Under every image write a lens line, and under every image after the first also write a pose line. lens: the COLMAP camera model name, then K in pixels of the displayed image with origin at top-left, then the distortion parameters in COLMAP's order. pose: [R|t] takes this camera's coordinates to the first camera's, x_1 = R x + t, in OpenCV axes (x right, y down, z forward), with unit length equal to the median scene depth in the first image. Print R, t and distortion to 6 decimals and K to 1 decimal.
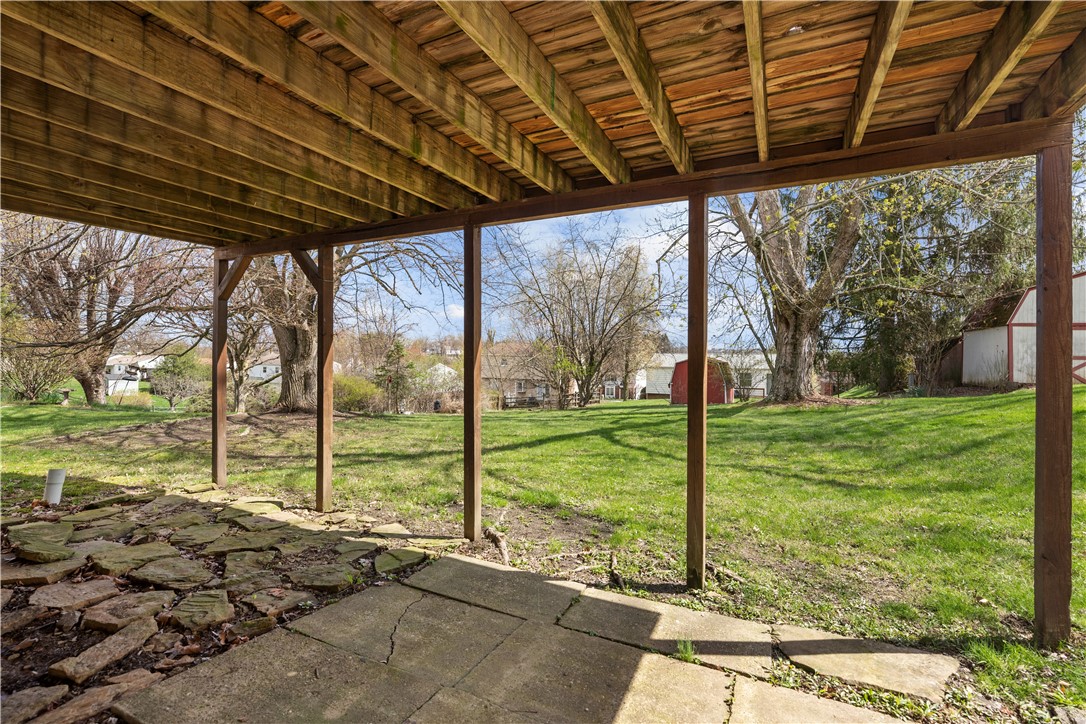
lens RADIAL K [[486.5, 0, 543.0], [0, 486.5, 362.0], [0, 0, 1]] dist [0.000723, 0.000098]
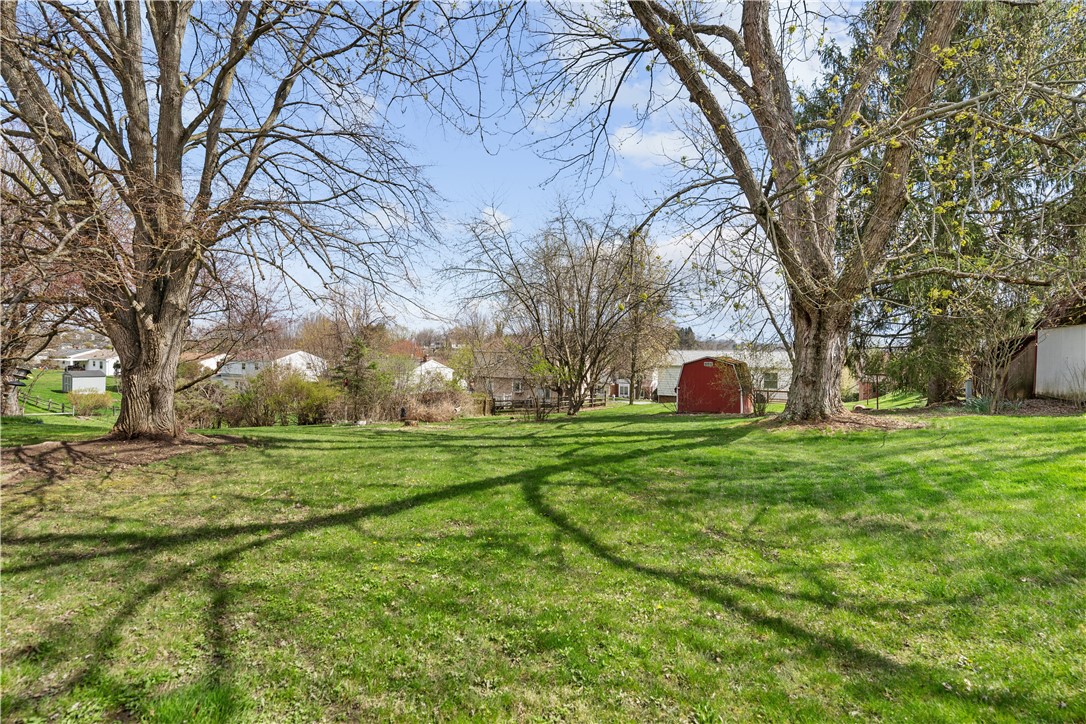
lens RADIAL K [[519.3, 0, 545.9], [0, 519.3, 365.5], [0, 0, 1]] dist [0.000440, -0.000055]
pose [[0.999645, 0.002962, -0.026490, 0.110428], [-0.002491, 0.999839, 0.017767, -0.020051], [0.026539, -0.017695, 0.999491, 0.170109]]
